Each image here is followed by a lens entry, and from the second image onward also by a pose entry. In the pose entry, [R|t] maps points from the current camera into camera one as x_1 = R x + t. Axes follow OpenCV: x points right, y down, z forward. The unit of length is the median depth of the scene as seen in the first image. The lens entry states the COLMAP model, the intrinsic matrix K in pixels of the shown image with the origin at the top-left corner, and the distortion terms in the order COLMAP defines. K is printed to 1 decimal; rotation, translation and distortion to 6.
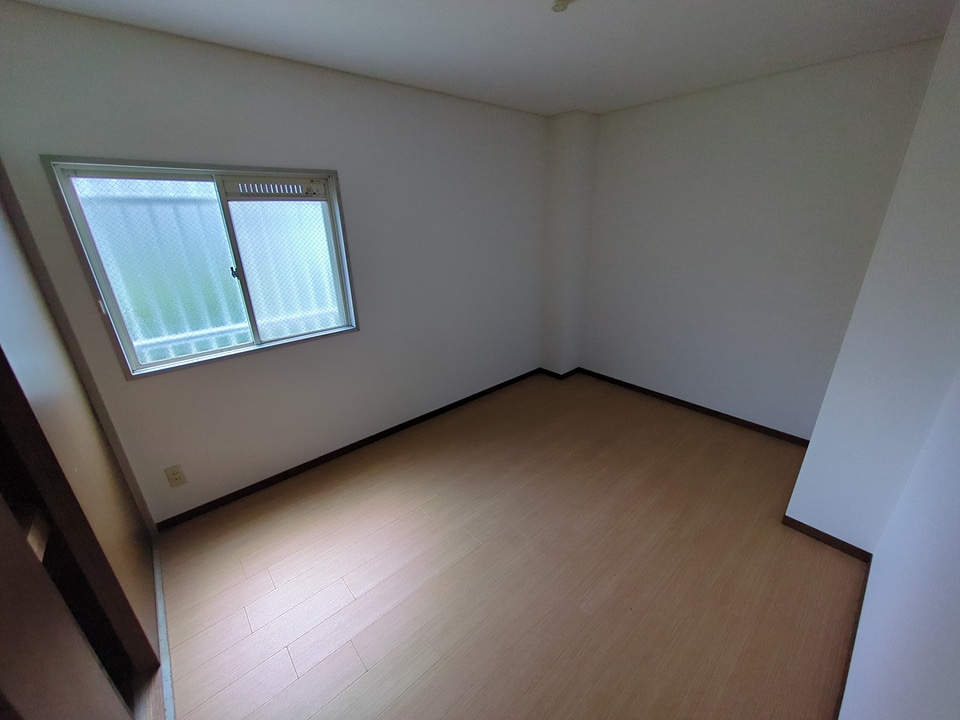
lens RADIAL K [[380.8, 0, 482.3], [0, 380.8, 358.9], [0, 0, 1]] dist [0.000125, 0.000387]
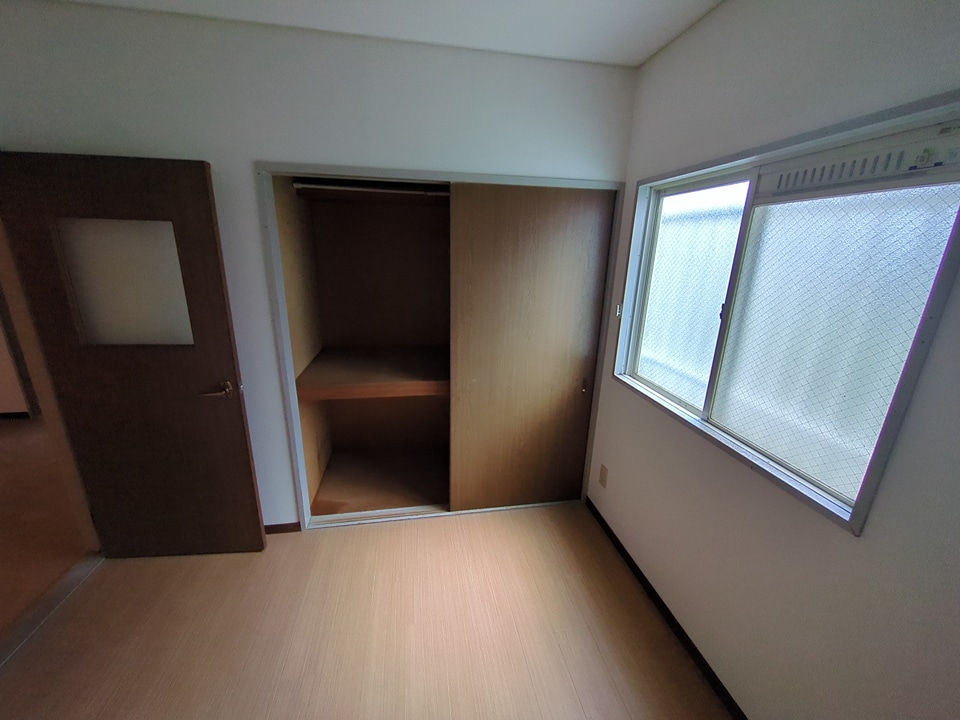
lens RADIAL K [[380.8, 0, 482.3], [0, 380.8, 358.9], [0, 0, 1]] dist [0.000125, 0.000387]
pose [[-0.510852, 0.250031, -0.822505, 0.156184], [-0.310549, 0.838488, 0.447770, -0.325286], [0.801617, 0.484172, -0.350696, 0.932781]]
